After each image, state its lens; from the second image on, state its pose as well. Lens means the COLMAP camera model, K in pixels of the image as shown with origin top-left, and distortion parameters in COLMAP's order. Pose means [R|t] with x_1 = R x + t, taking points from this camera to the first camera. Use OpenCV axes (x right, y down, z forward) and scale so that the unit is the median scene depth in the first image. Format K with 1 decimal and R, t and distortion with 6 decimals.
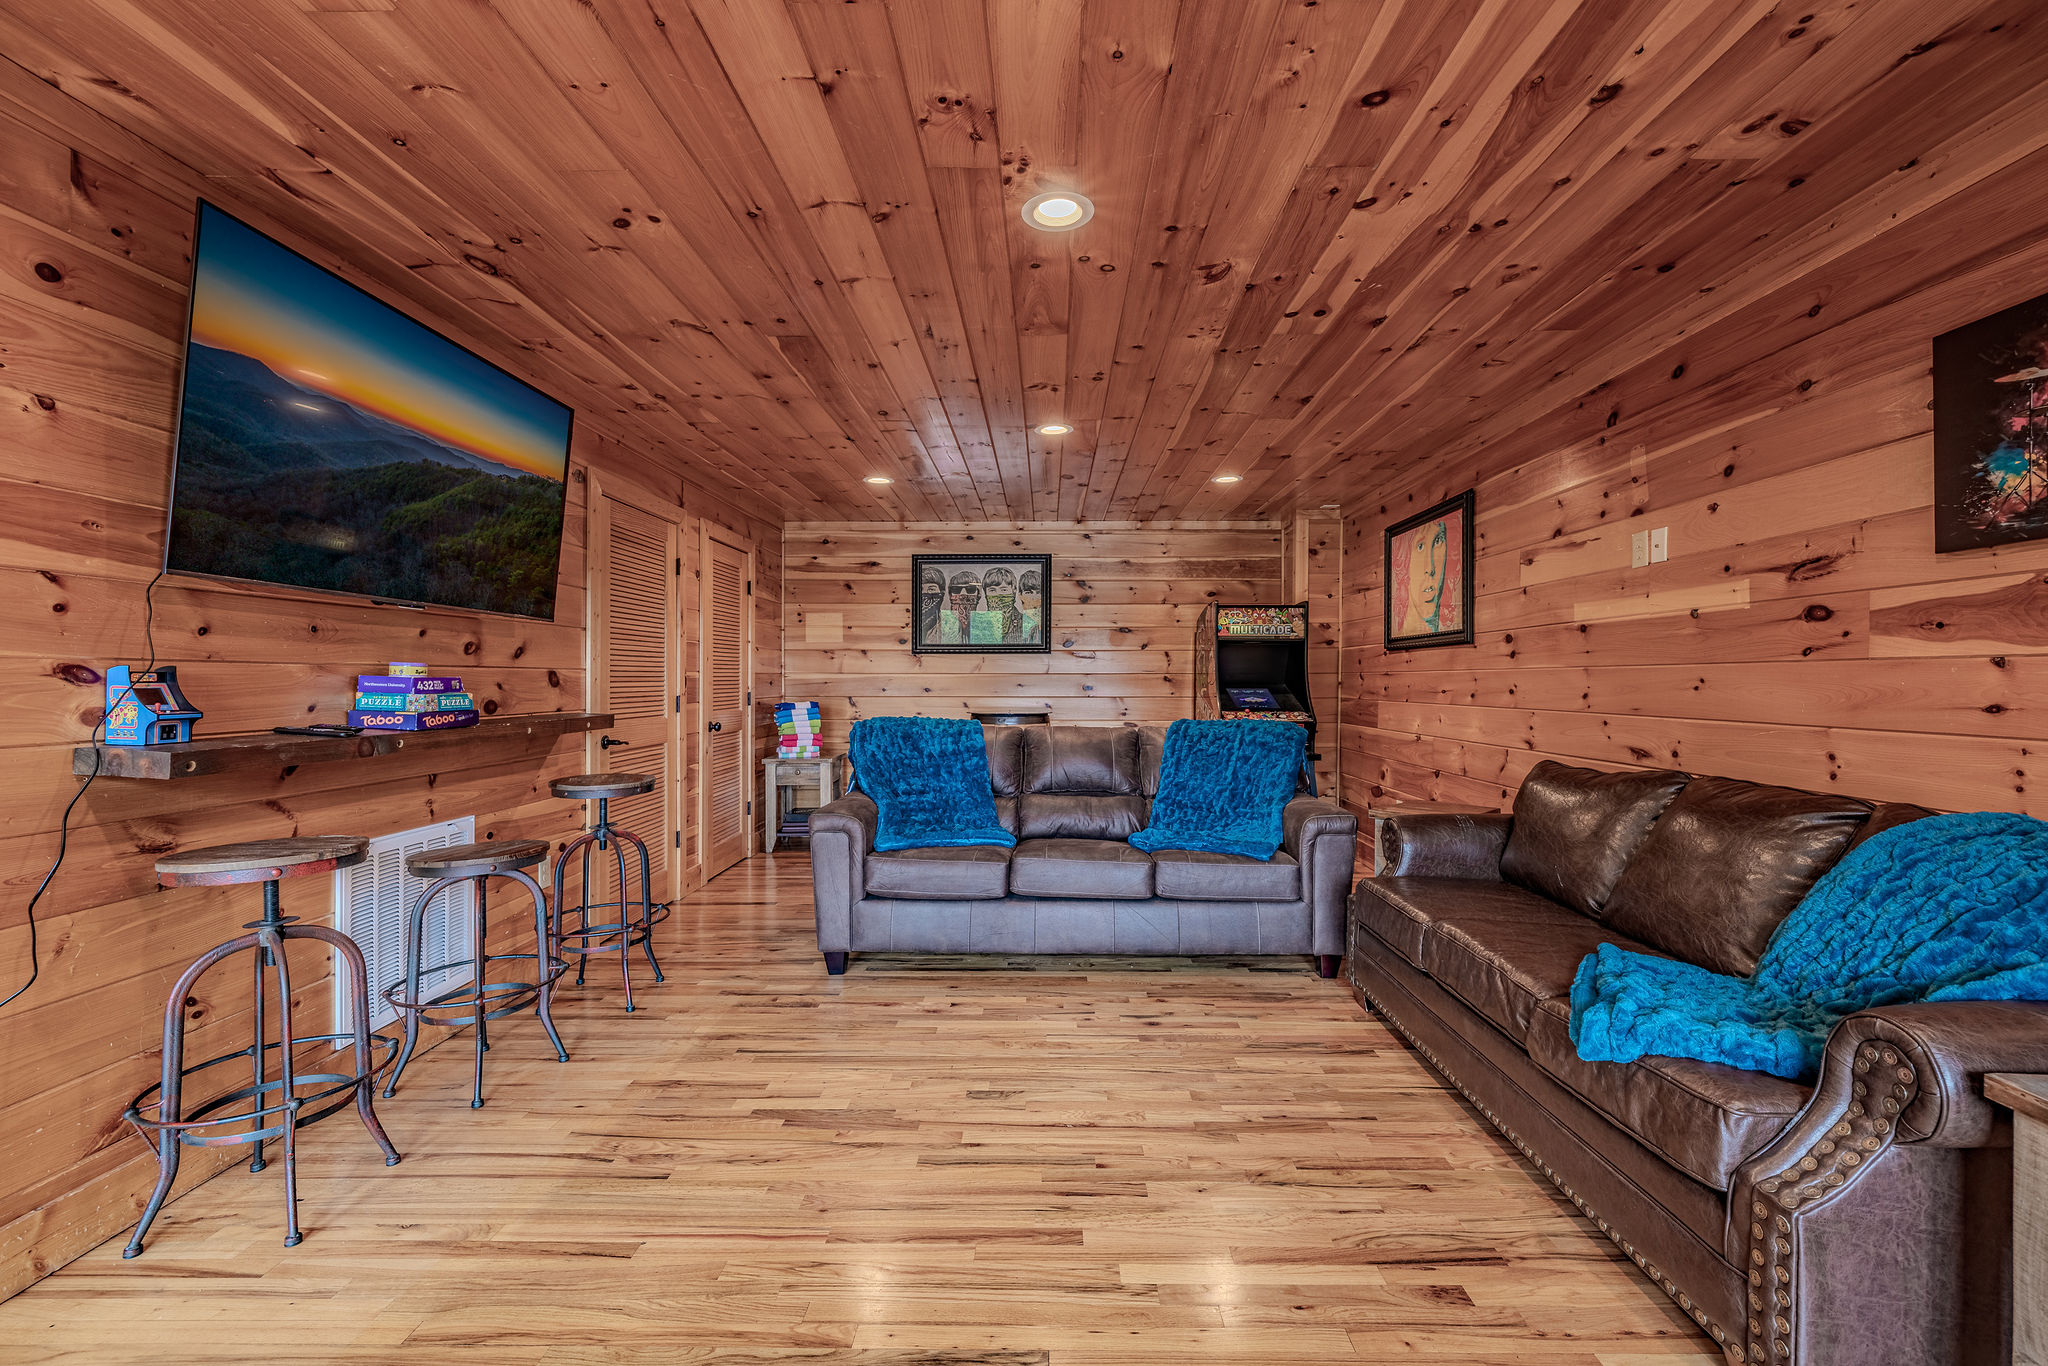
lens RADIAL K [[843.3, 0, 1039.3], [0, 843.3, 687.3], [0, 0, 1]] dist [0.003455, -0.000457]
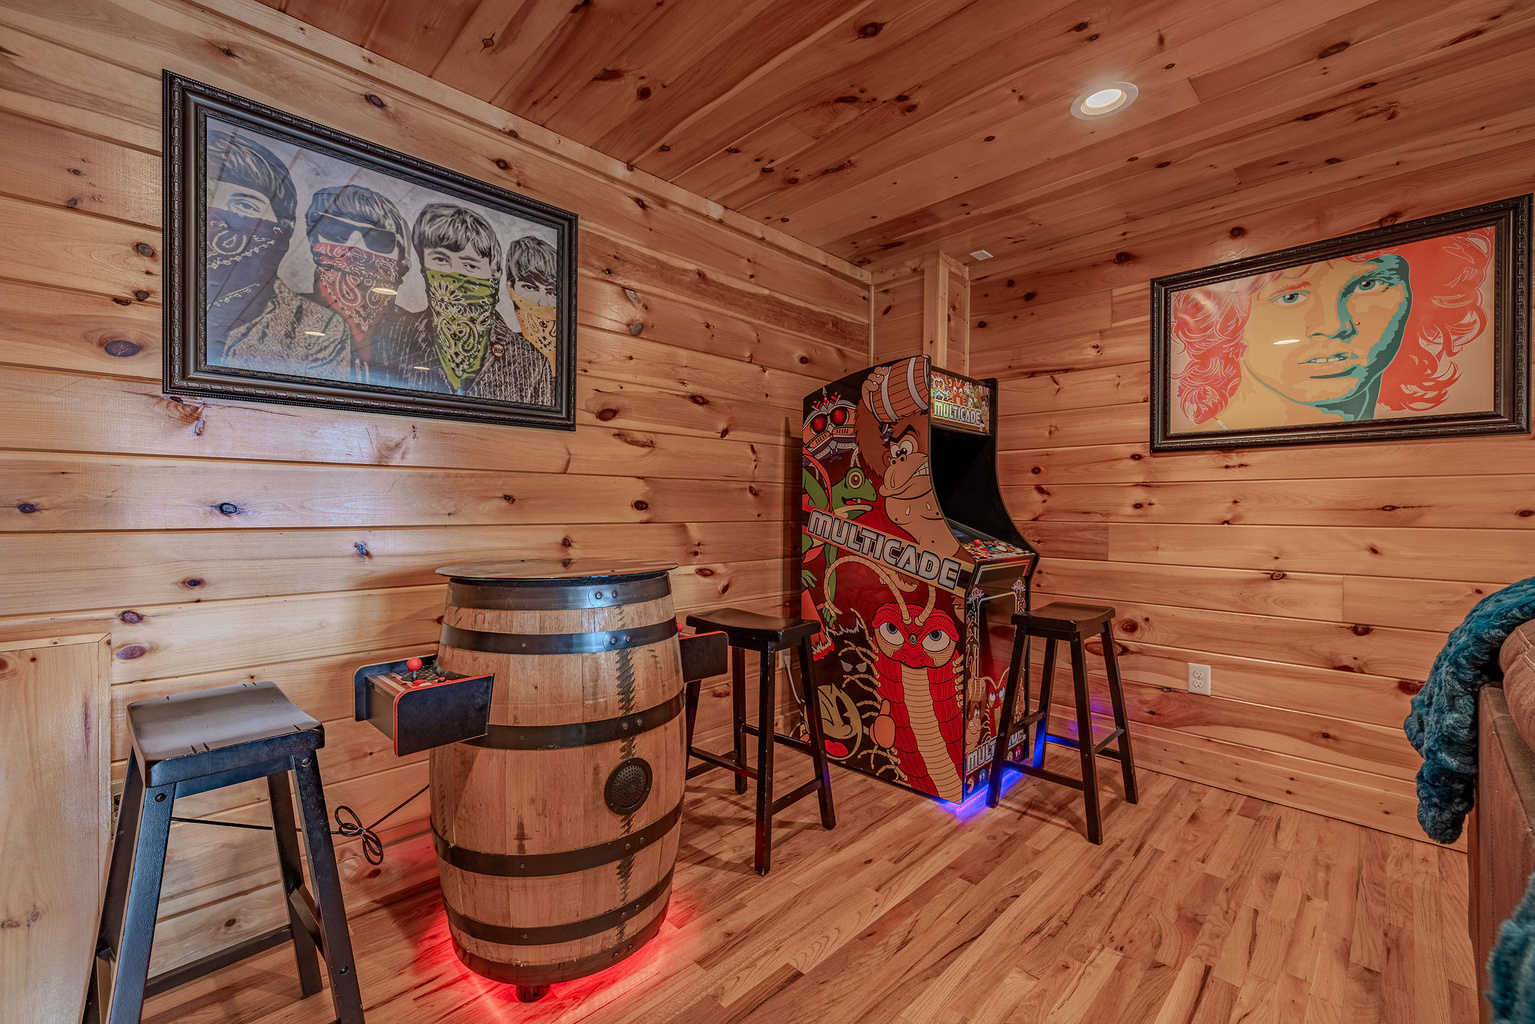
lens RADIAL K [[632.0, 0, 753.2], [0, 632.0, 510.6], [0, 0, 1]] dist [0.003455, -0.000457]
pose [[0.717394, -0.000466, 0.696667, -0.161761], [-0.000441, 0.999999, 0.001124, 0.003454], [-0.696667, -0.001114, 0.717394, 0.699527]]
